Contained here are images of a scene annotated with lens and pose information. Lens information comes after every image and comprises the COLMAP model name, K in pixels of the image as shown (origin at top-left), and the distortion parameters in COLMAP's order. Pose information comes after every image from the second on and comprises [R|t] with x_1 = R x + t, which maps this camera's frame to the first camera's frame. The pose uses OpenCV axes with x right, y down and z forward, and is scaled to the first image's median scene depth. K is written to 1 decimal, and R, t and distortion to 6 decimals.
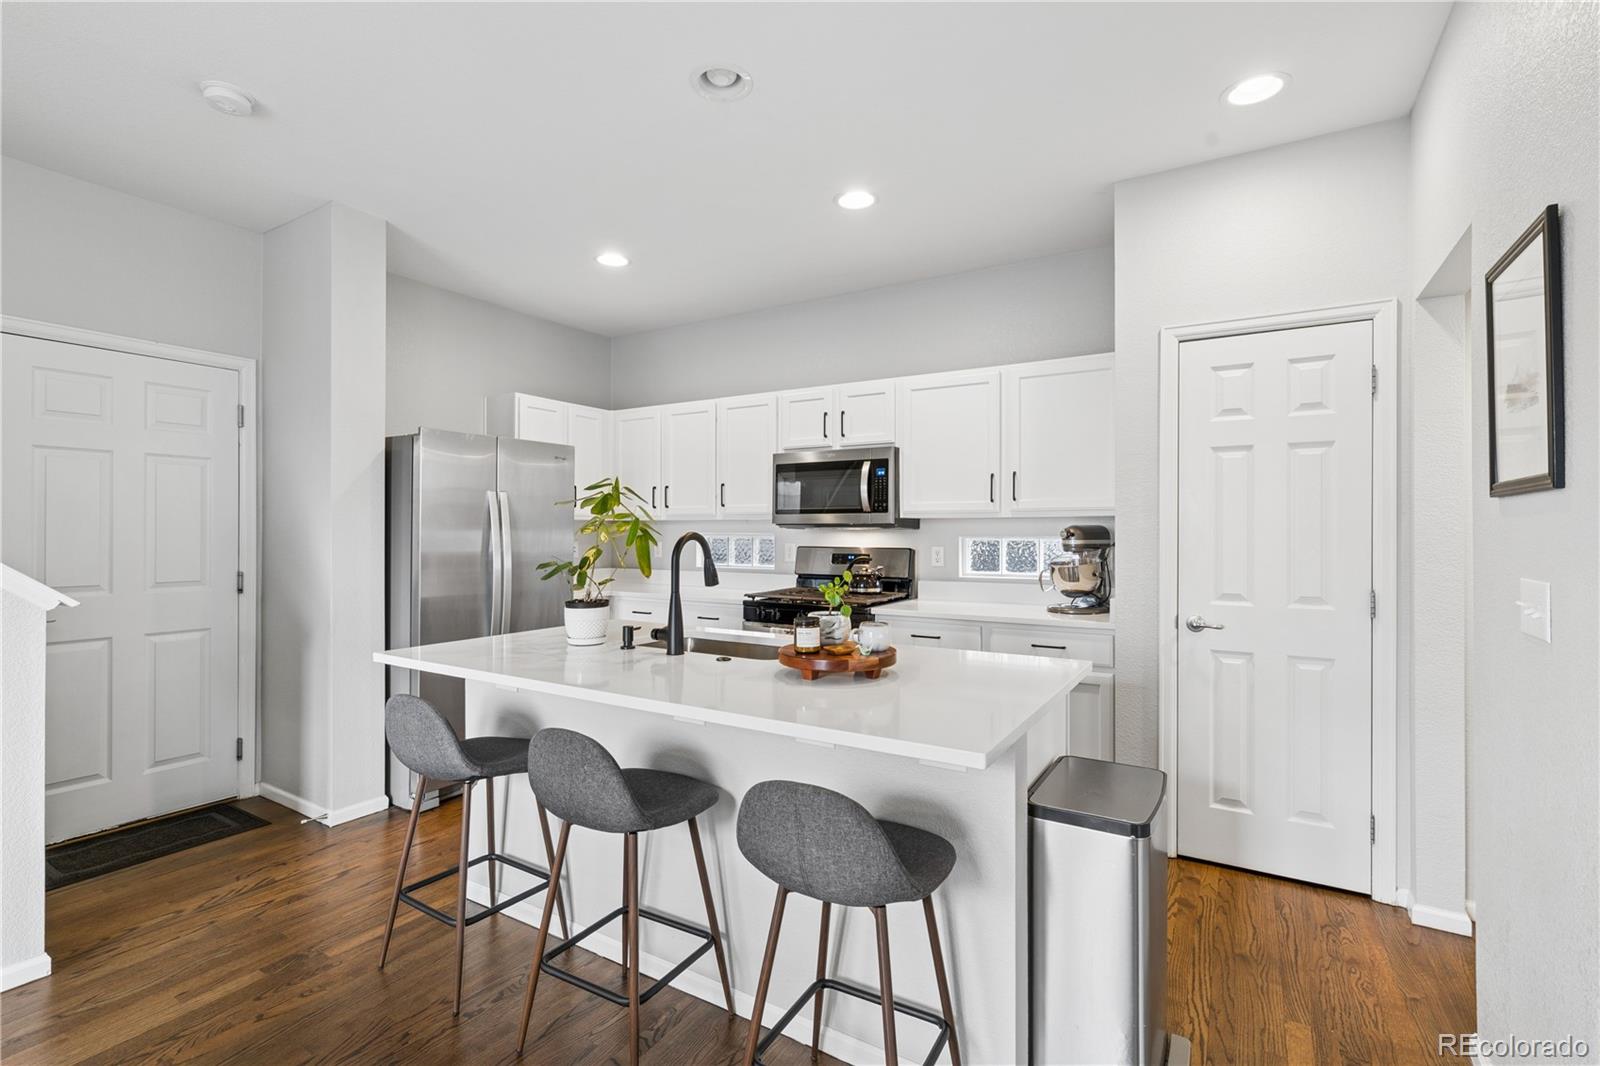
lens RADIAL K [[739.2, 0, 799.9], [0, 739.2, 529.2], [0, 0, 1]] dist [-0.001979, 0.000143]
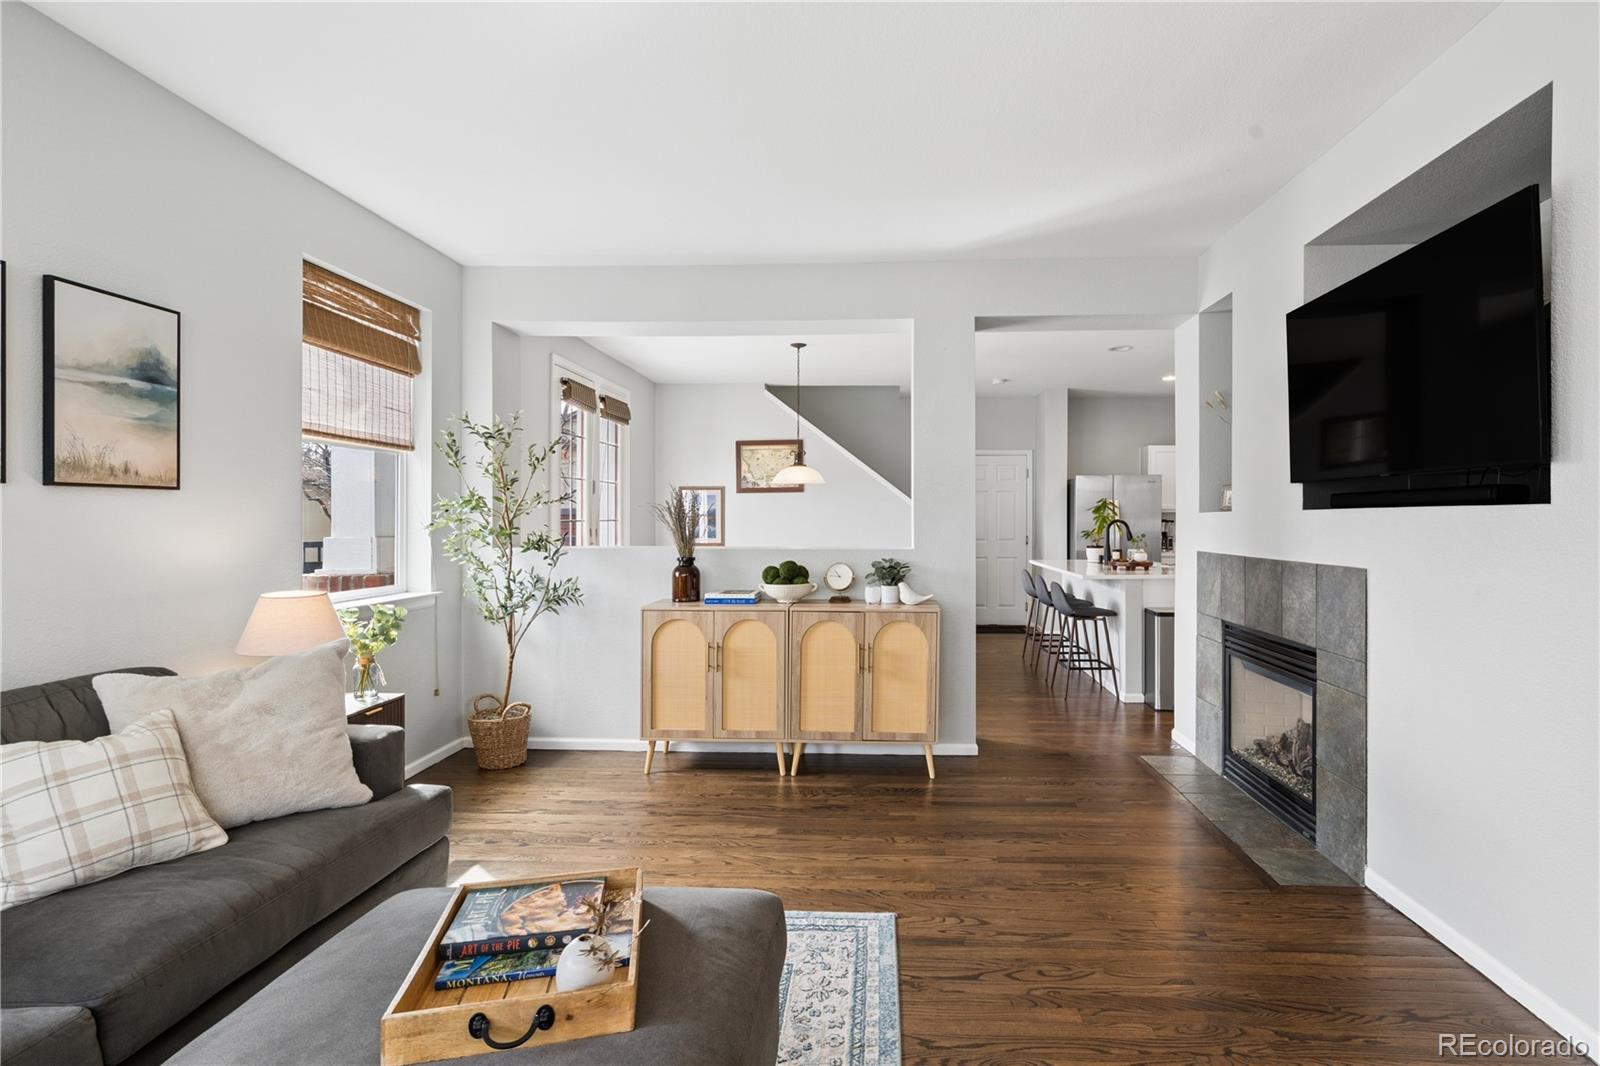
lens RADIAL K [[739.2, 0, 839.8], [0, 739.2, 516.1], [0, 0, 1]] dist [-0.001979, 0.000143]
pose [[0.448393, -0.007427, -0.893806, 1.229534], [0.004567, 0.999971, -0.006018, 0.003254], [0.893825, -0.001384, 0.448414, -0.735668]]
